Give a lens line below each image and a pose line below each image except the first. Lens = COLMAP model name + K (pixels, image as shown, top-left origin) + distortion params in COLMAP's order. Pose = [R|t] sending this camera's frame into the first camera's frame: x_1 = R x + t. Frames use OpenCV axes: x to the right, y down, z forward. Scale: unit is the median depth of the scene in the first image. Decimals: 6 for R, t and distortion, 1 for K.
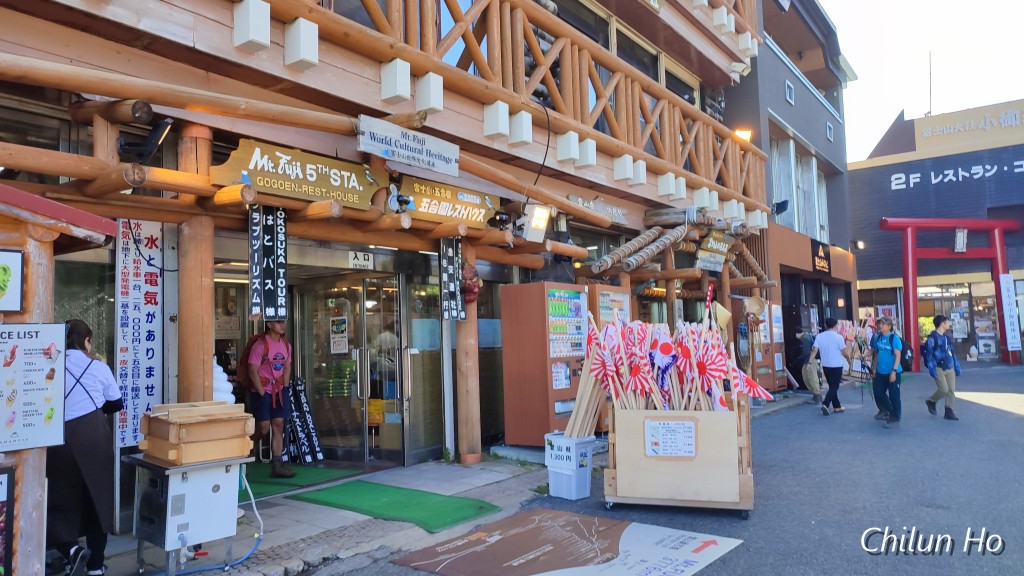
lens RADIAL K [[756.3, 0, 518.7], [0, 756.3, 292.2], [0, 0, 1]] dist [0.026388, -0.001457]
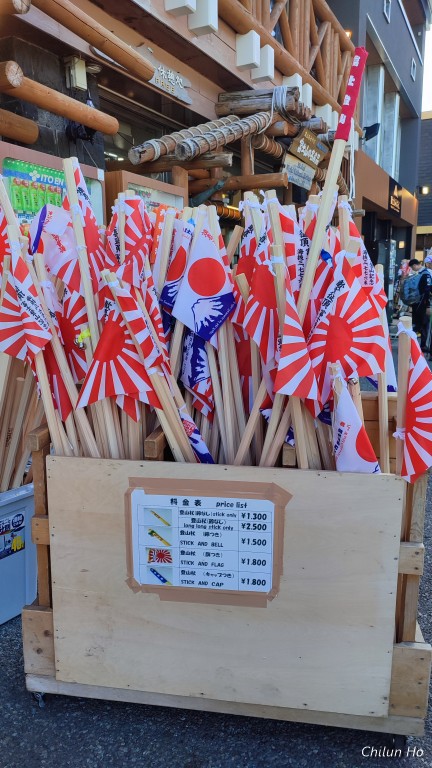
lens RADIAL K [[567.2, 0, 198.8], [0, 567.2, 382.0], [0, 0, 1]] dist [0.026388, -0.001457]
pose [[0.994171, -0.000445, 0.107818, 0.161706], [-0.025866, 0.969806, 0.242503, 0.057707], [-0.104670, -0.243878, 0.964141, 0.730415]]
